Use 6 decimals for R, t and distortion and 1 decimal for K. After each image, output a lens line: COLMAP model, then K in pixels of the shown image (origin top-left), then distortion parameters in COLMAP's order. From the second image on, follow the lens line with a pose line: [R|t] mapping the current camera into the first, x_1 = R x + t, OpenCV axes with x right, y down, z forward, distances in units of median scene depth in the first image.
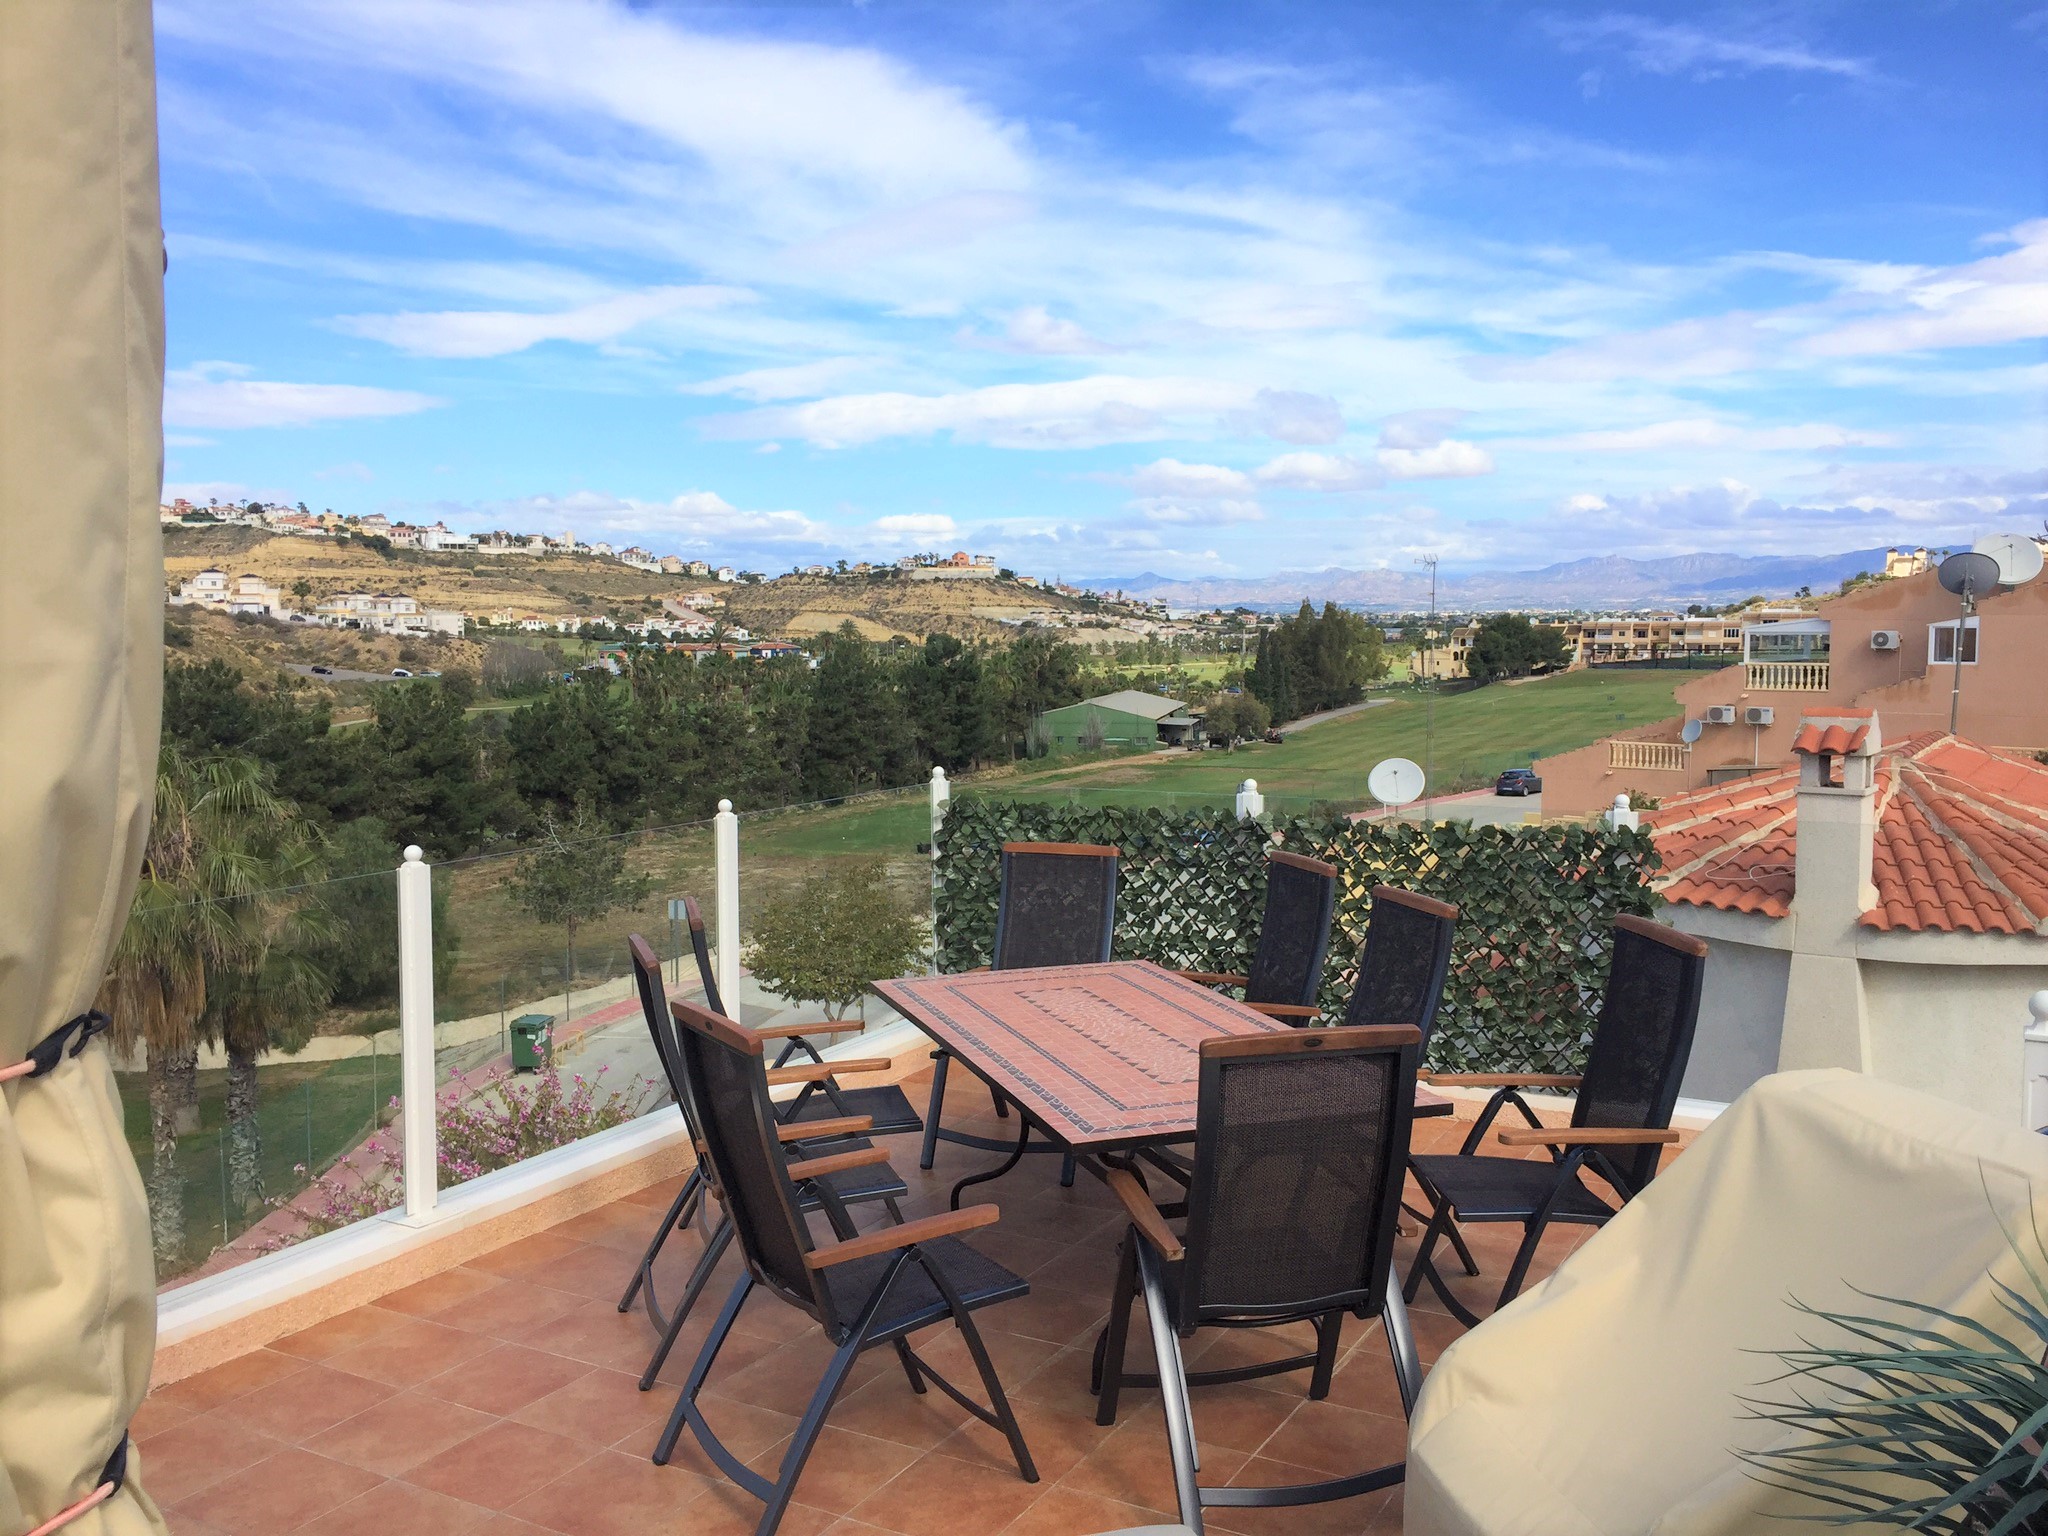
lens RADIAL K [[1758.5, 0, 1026.1], [0, 1758.5, 750.9], [0, 0, 1]] dist [0.098707, -0.112824]
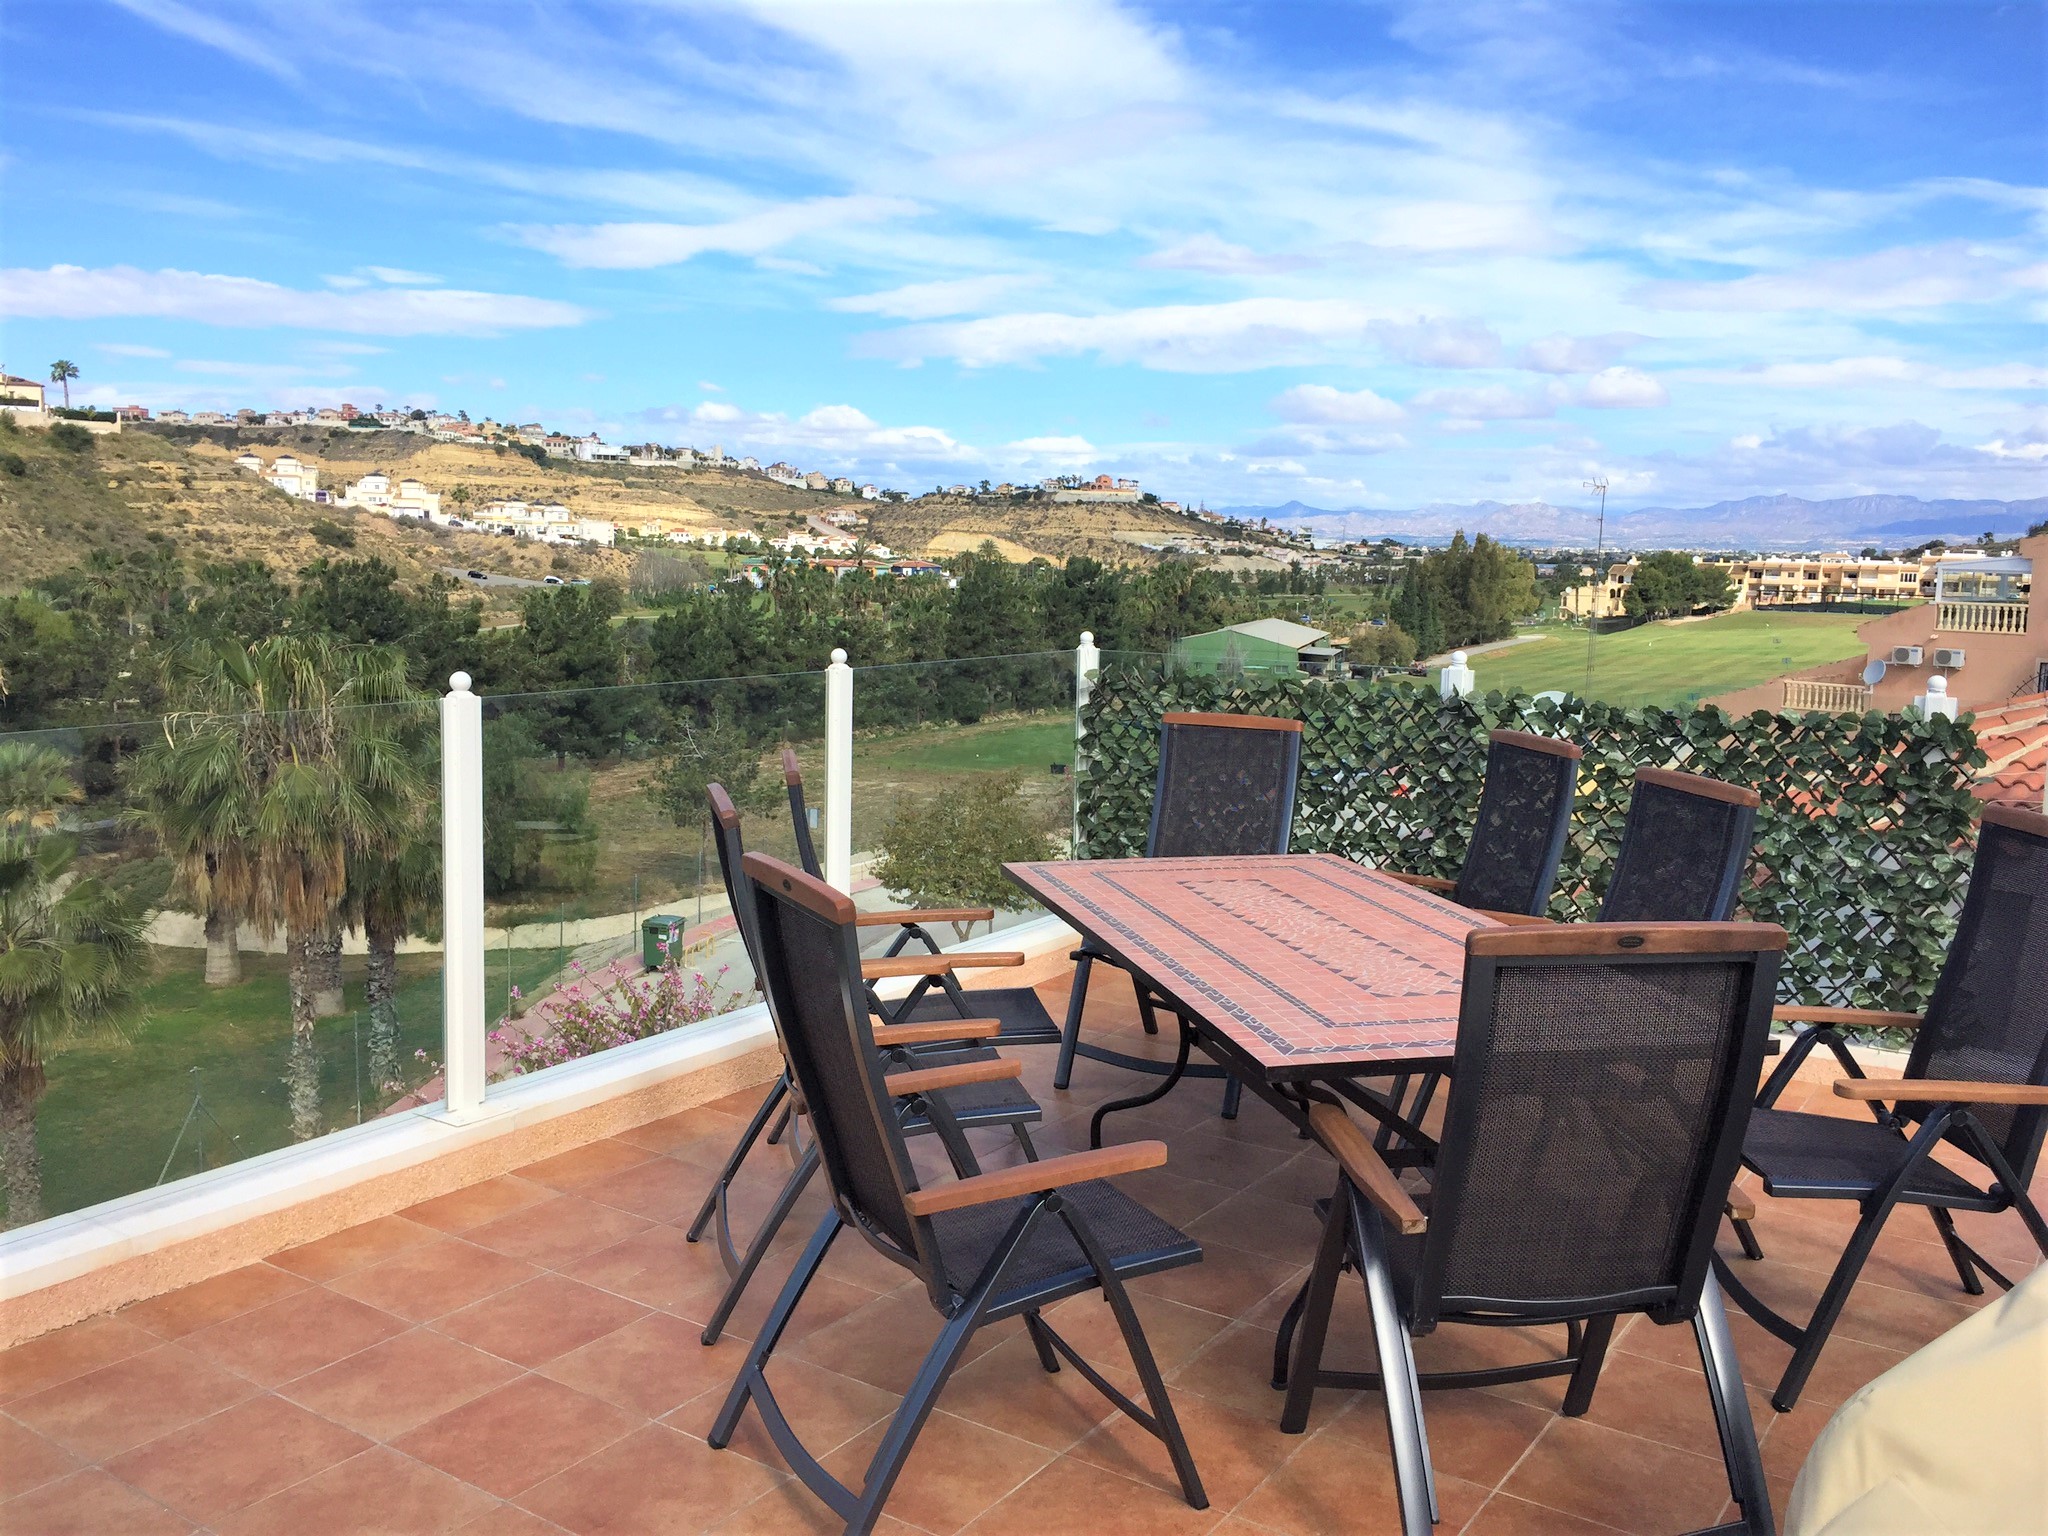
lens RADIAL K [[1758.5, 0, 1026.1], [0, 1758.5, 750.9], [0, 0, 1]] dist [0.098707, -0.112824]
pose [[0.996481, 0.035742, -0.075818, -0.012014], [-0.032507, 0.998525, 0.043476, 0.031070], [0.077260, -0.040859, 0.996173, 0.131678]]
